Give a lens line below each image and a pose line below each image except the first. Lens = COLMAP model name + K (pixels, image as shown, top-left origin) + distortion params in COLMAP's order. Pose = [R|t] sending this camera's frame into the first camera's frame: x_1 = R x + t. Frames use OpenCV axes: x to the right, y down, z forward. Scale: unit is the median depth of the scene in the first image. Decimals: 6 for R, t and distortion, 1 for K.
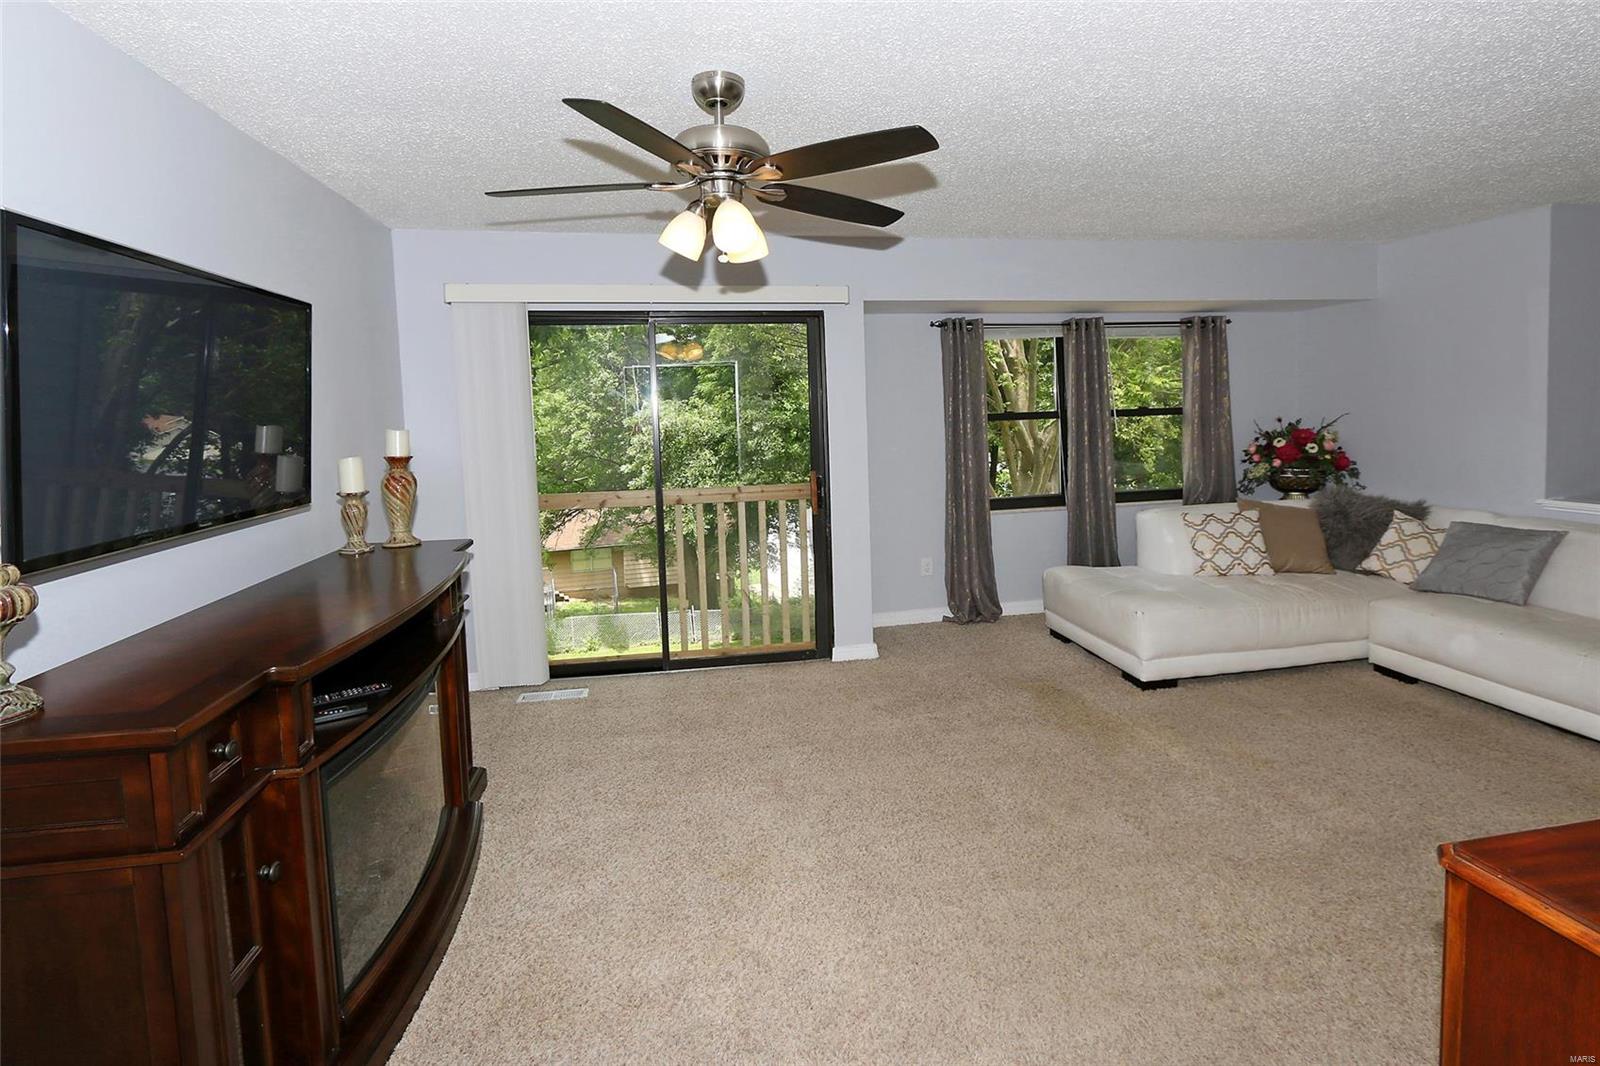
lens RADIAL K [[757.9, 0, 792.7], [0, 757.9, 526.0], [0, 0, 1]] dist [-0.014692, 0.000263]
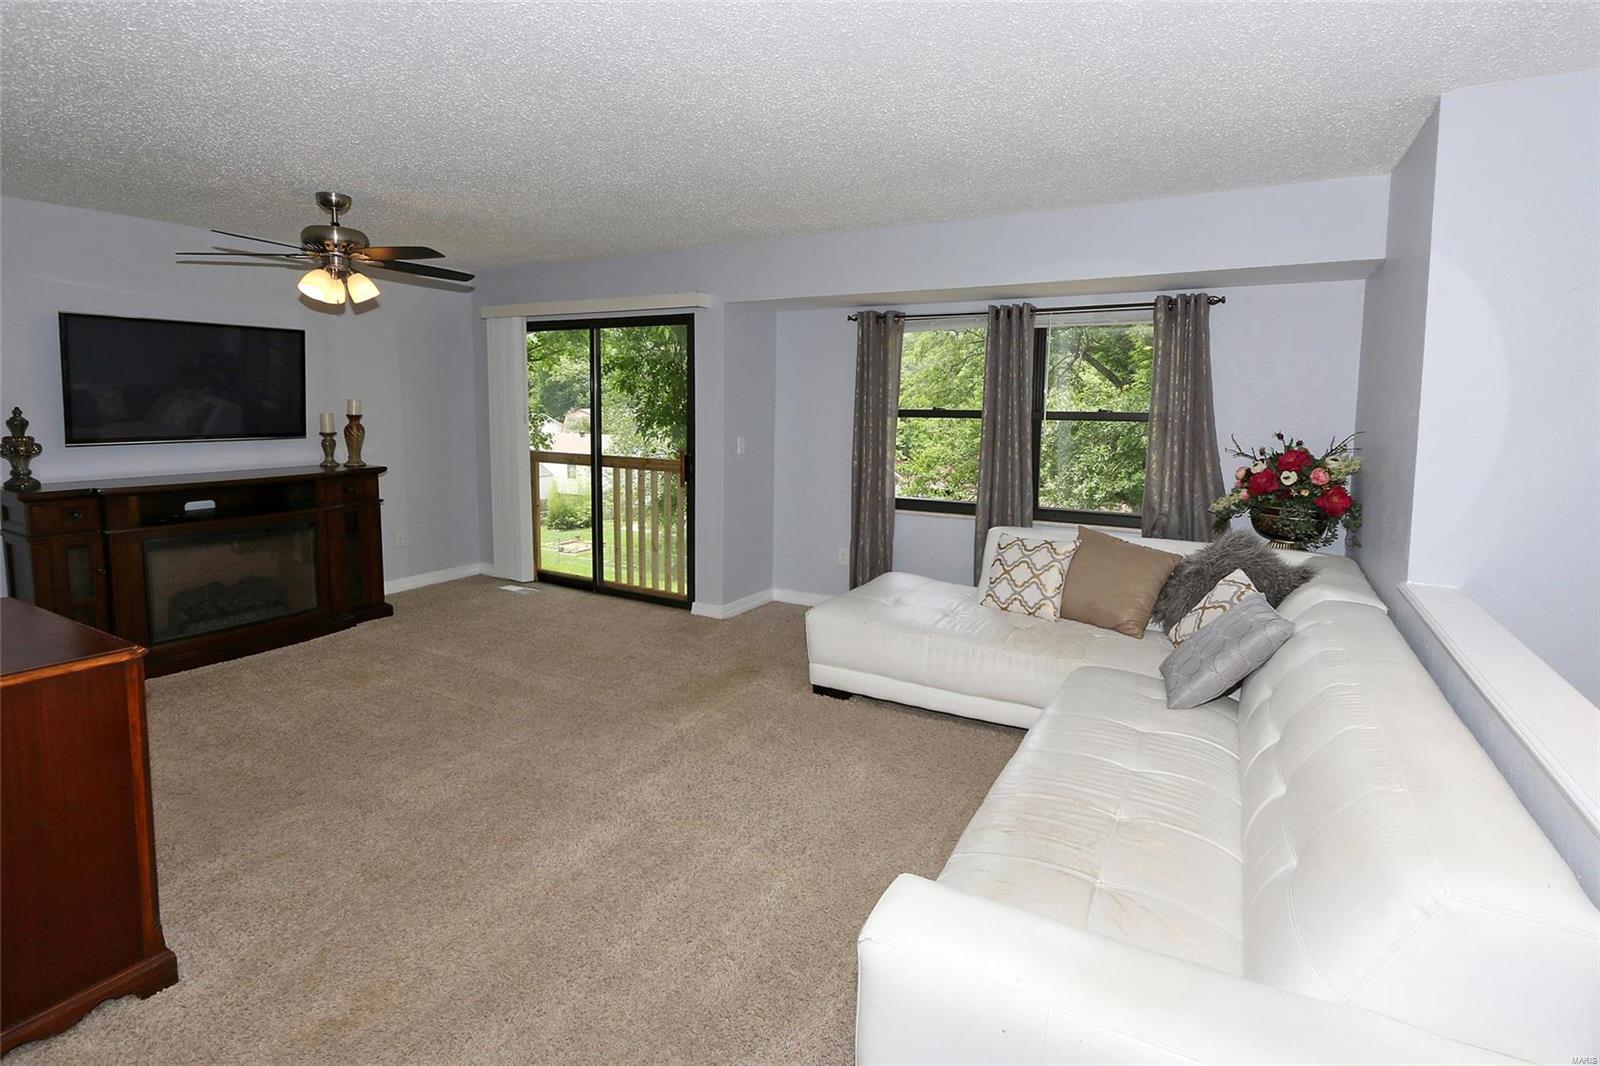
lens RADIAL K [[757.9, 0, 783.8], [0, 757.9, 541.3], [0, 0, 1]] dist [-0.014692, 0.000263]
pose [[0.763783, 0.153590, -0.626934, 0.875581], [-0.129030, 0.988004, 0.084852, -0.050128], [0.632445, 0.016085, 0.774438, 0.175806]]
